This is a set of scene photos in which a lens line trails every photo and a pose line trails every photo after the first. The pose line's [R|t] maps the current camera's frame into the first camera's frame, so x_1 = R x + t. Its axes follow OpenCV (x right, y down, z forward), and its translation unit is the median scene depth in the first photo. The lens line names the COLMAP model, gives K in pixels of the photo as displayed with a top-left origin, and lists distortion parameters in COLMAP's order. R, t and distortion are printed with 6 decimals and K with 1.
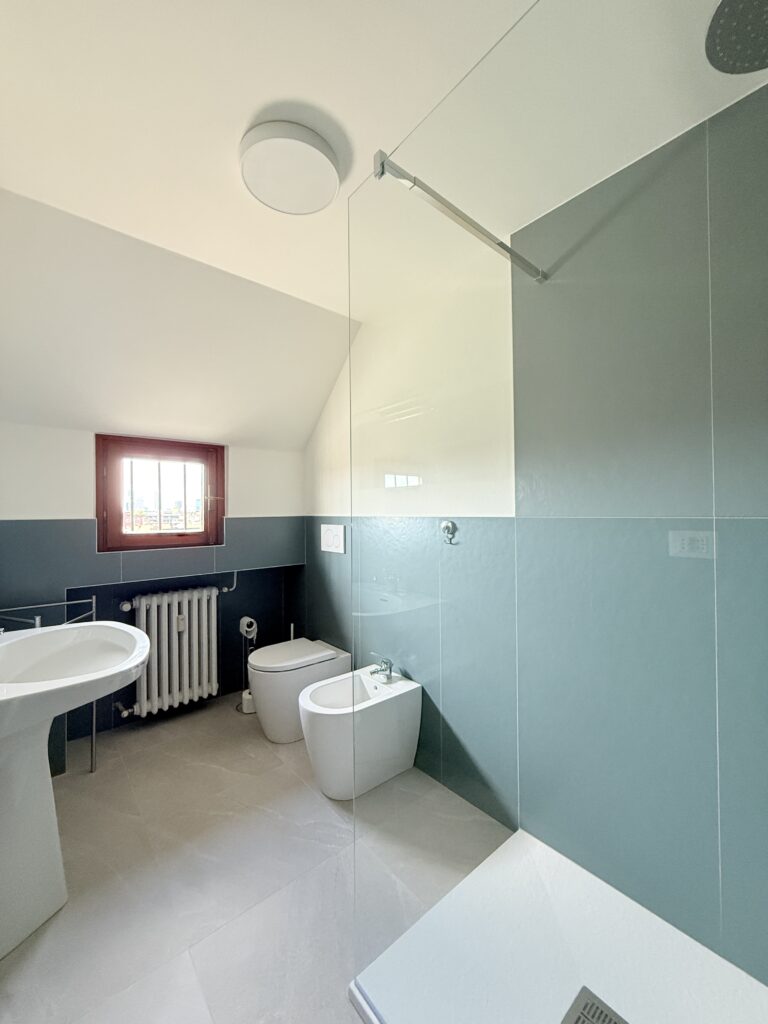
lens RADIAL K [[408.6, 0, 384.0], [0, 408.6, 512.0], [0, 0, 1]] dist [0.039096, -0.024997]
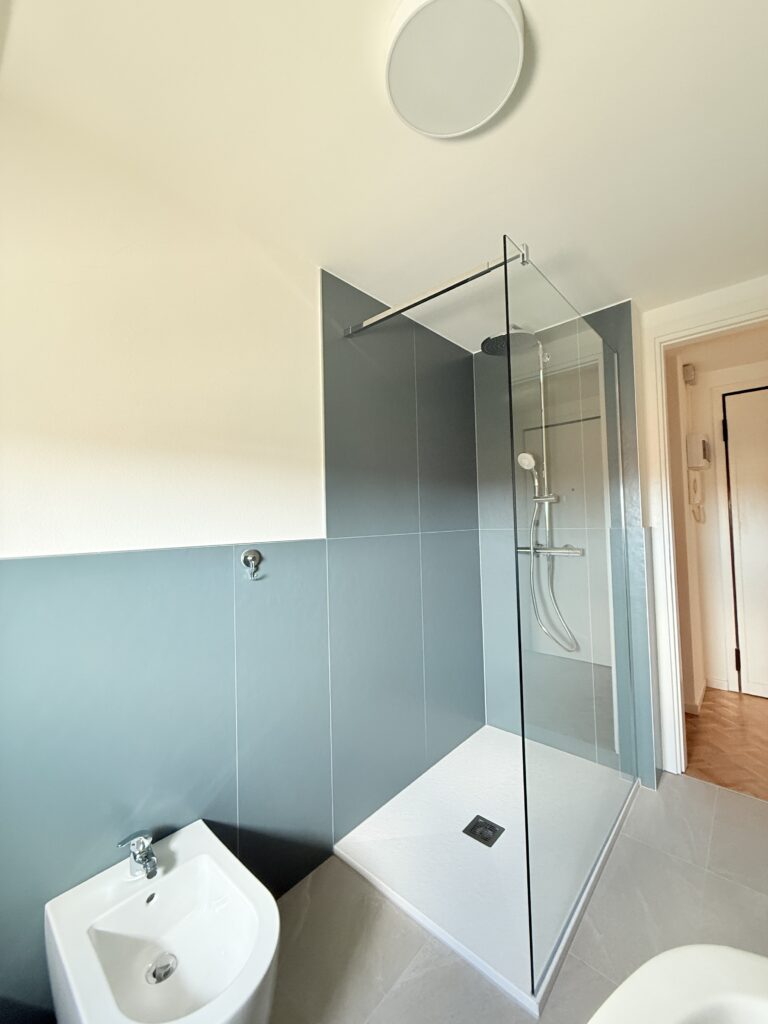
lens RADIAL K [[408.6, 0, 384.0], [0, 408.6, 512.0], [0, 0, 1]] dist [0.039096, -0.024997]
pose [[-0.127754, 0.011032, 0.991745, -0.615127], [-0.006889, 0.999904, -0.012010, -0.037852], [-0.991782, -0.008366, -0.127666, 0.882361]]
